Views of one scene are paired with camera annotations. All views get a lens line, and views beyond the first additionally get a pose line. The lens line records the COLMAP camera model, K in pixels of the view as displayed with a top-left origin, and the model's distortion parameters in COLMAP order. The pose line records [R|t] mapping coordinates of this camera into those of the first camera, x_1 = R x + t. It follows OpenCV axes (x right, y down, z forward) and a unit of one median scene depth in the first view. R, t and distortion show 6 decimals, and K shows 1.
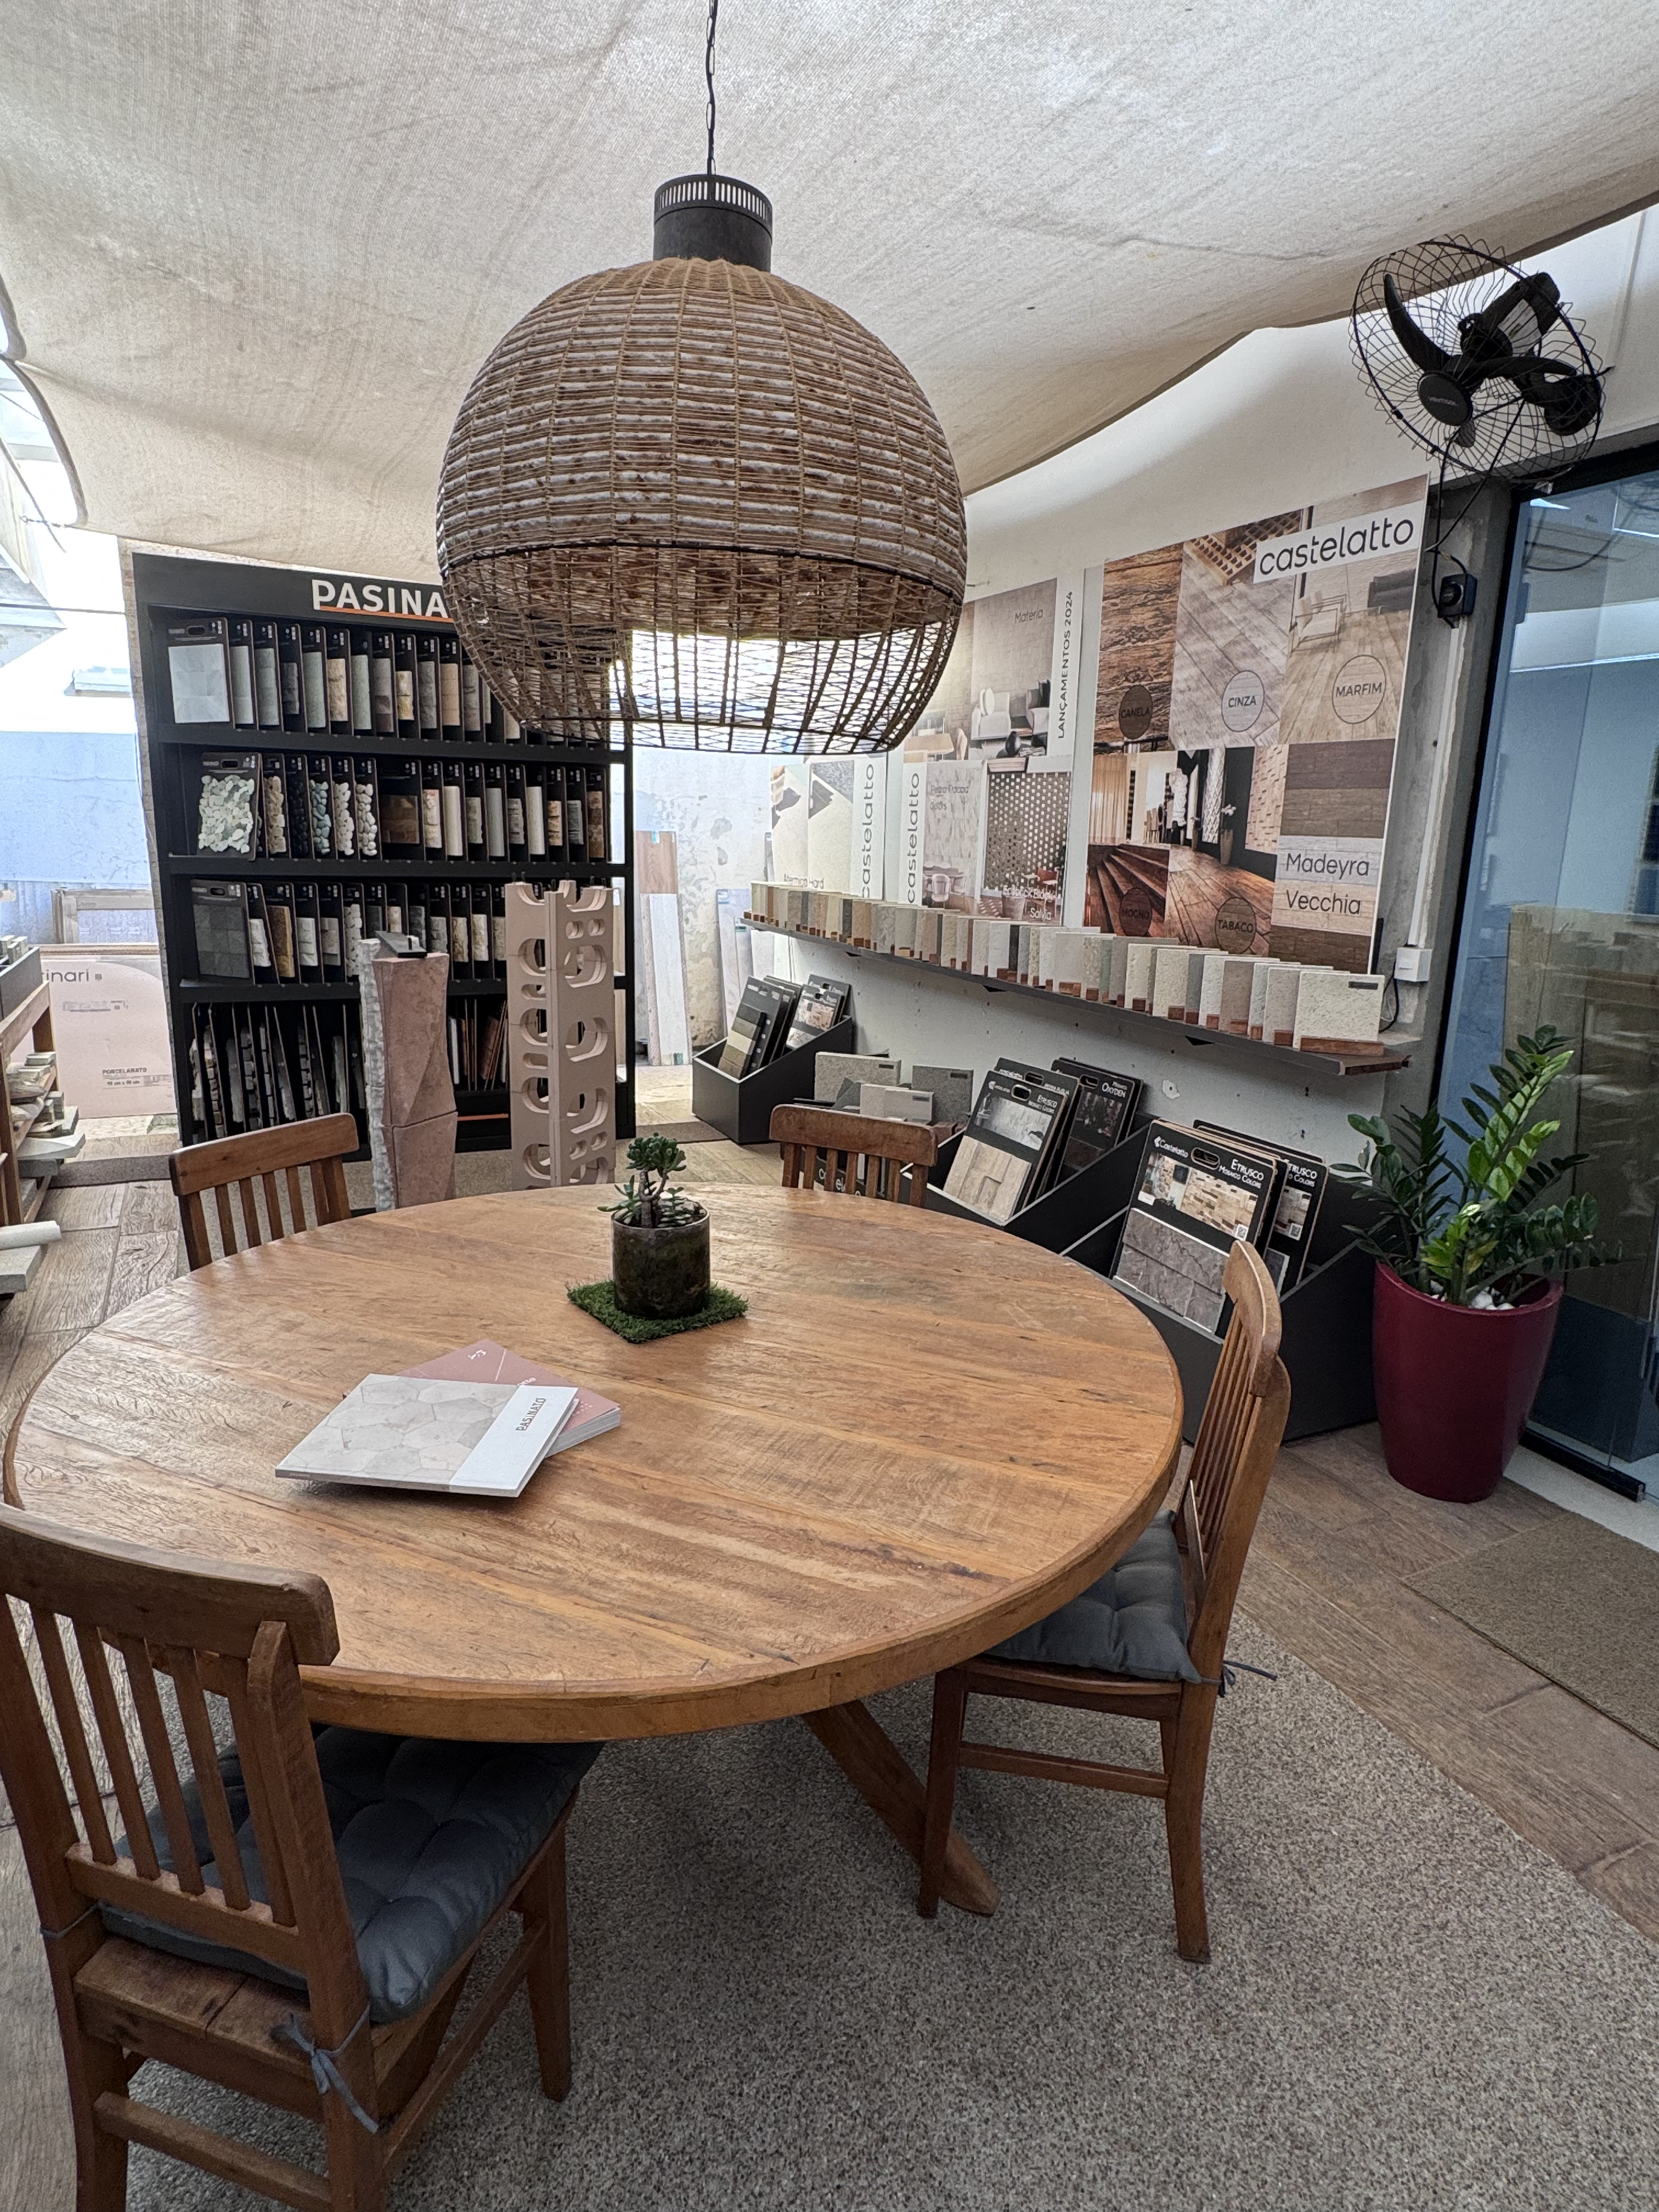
lens RADIAL K [[1219.0, 0, 826.1], [0, 1219.0, 1110.0], [0, 0, 1]] dist [-0.011272, 0.000899]
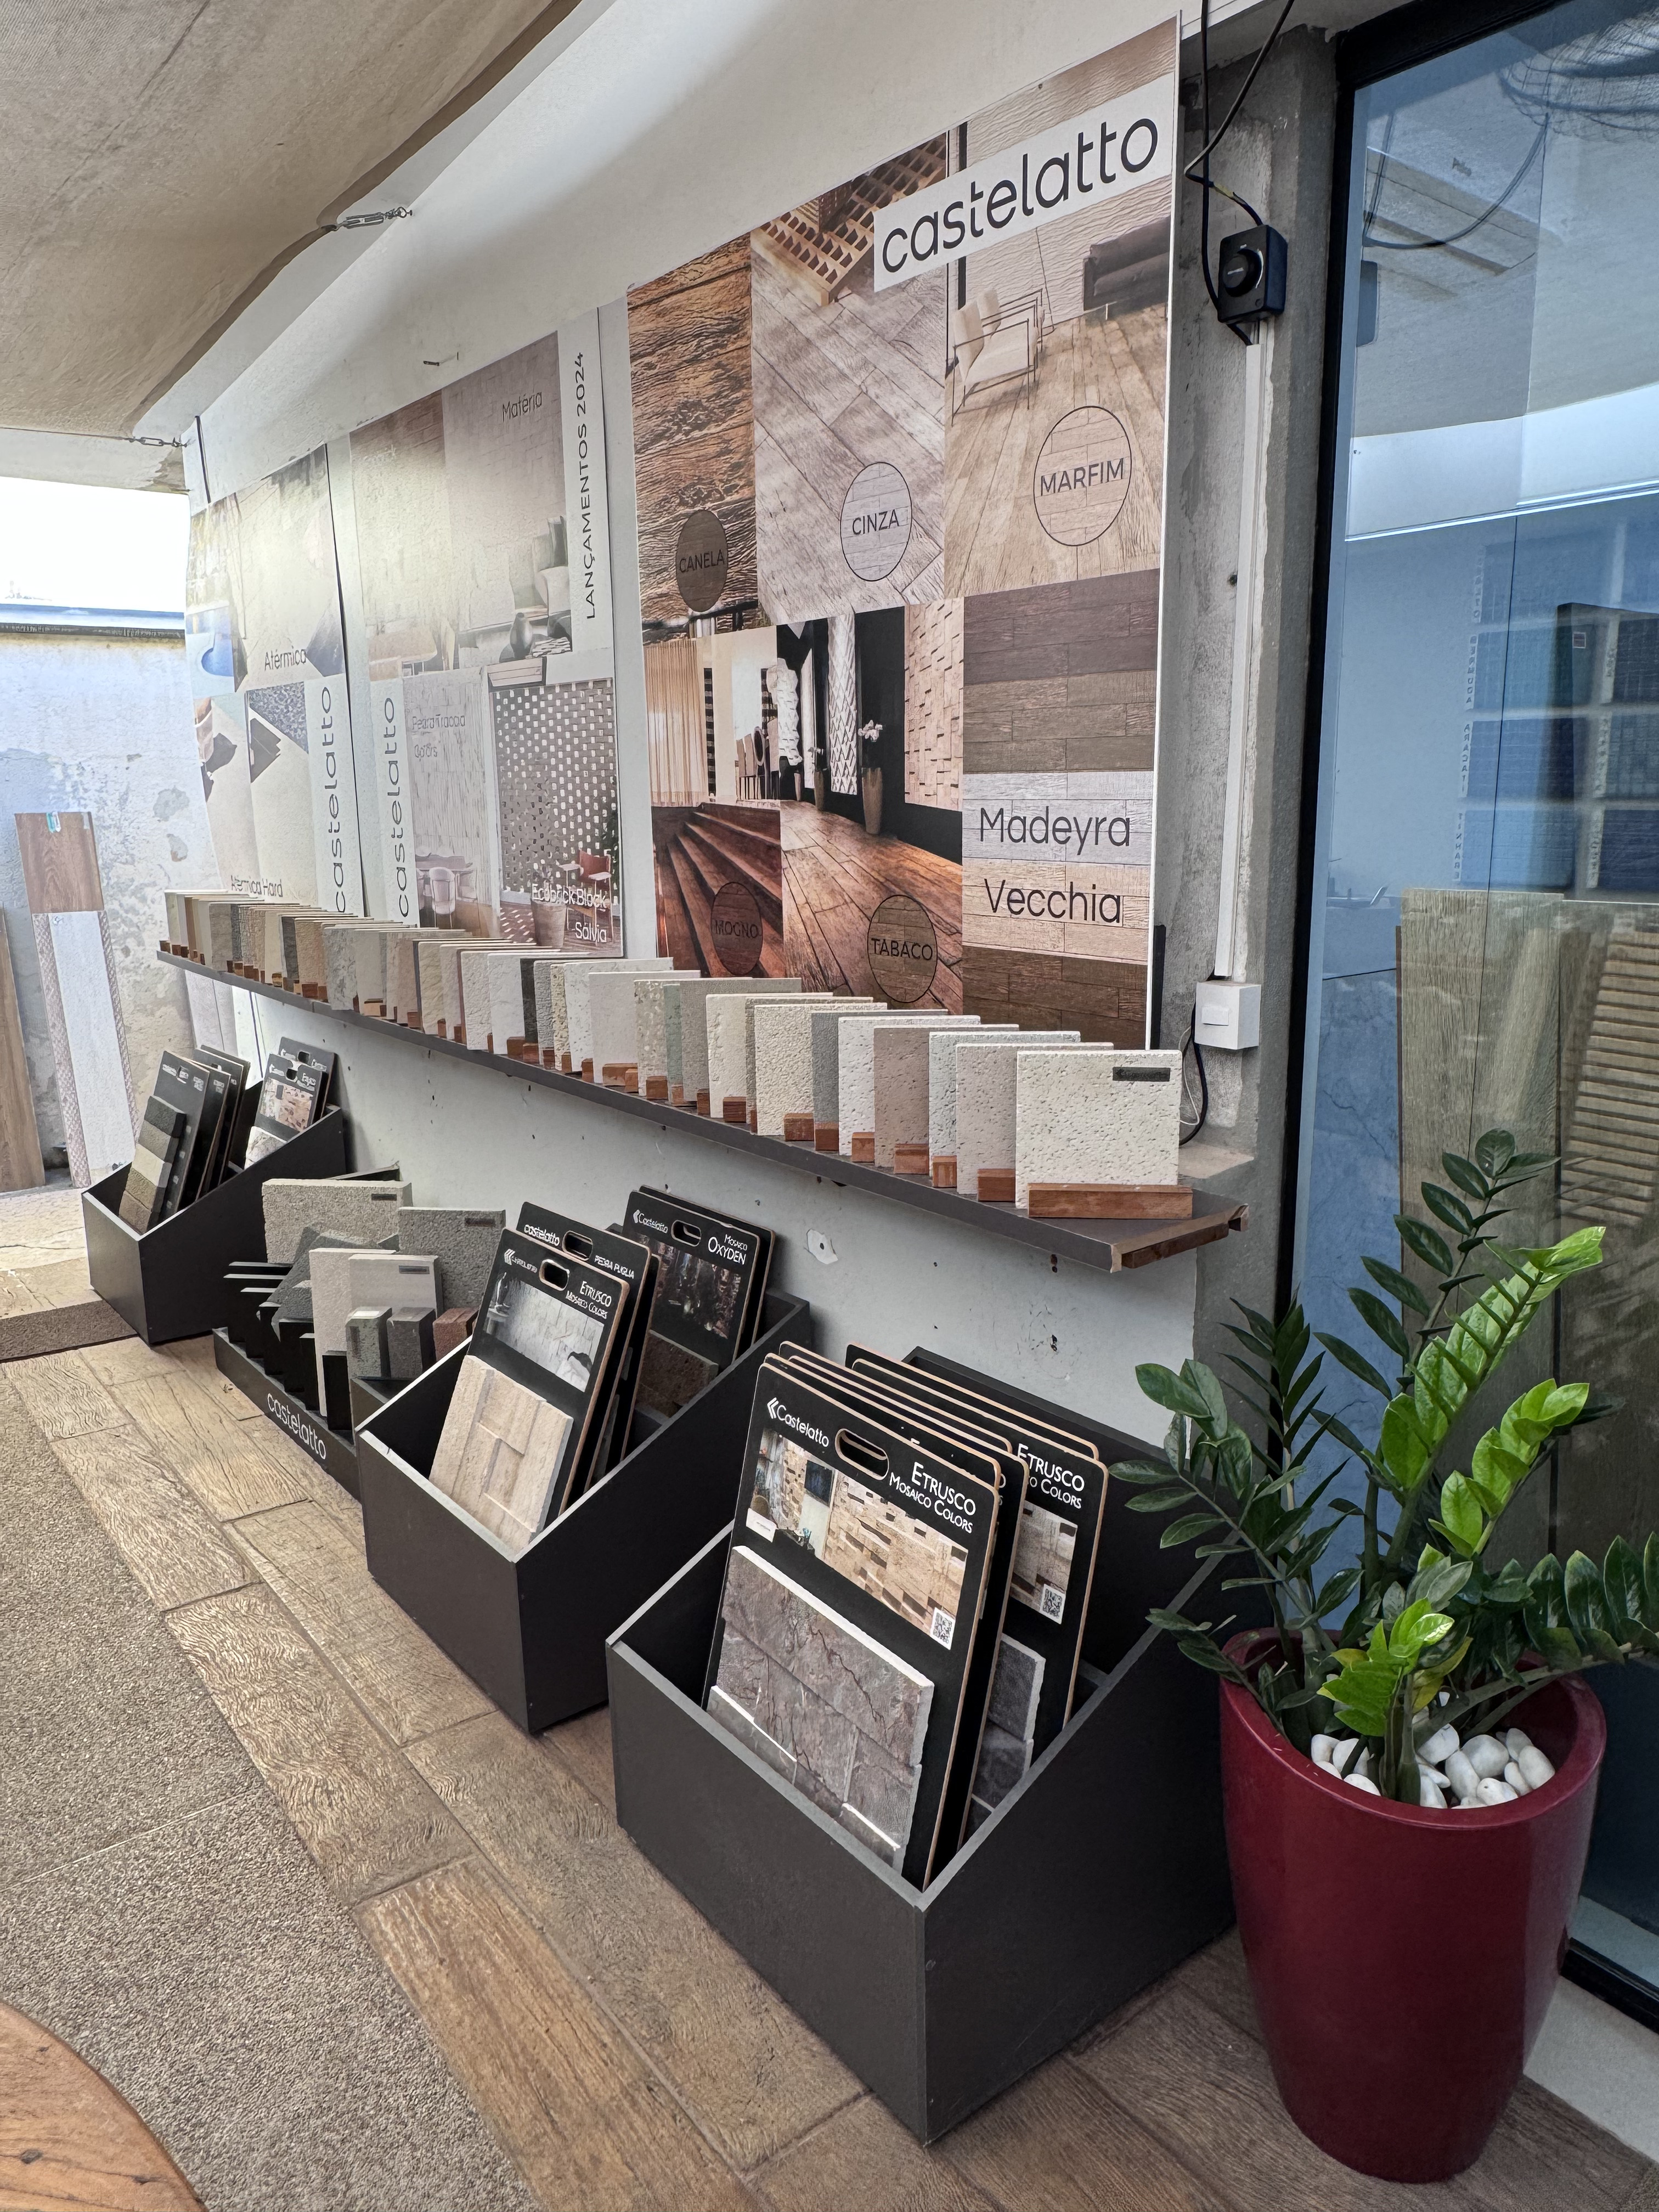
lens RADIAL K [[1499.8, 0, 831.6], [0, 1499.8, 1112.5], [0, 0, 1]] dist [-0.005610, -0.004350]
pose [[0.973777, -0.081230, 0.212507, 0.168828], [0.084930, 0.996352, -0.008327, -0.080551], [-0.211055, 0.026157, 0.977124, 0.386706]]
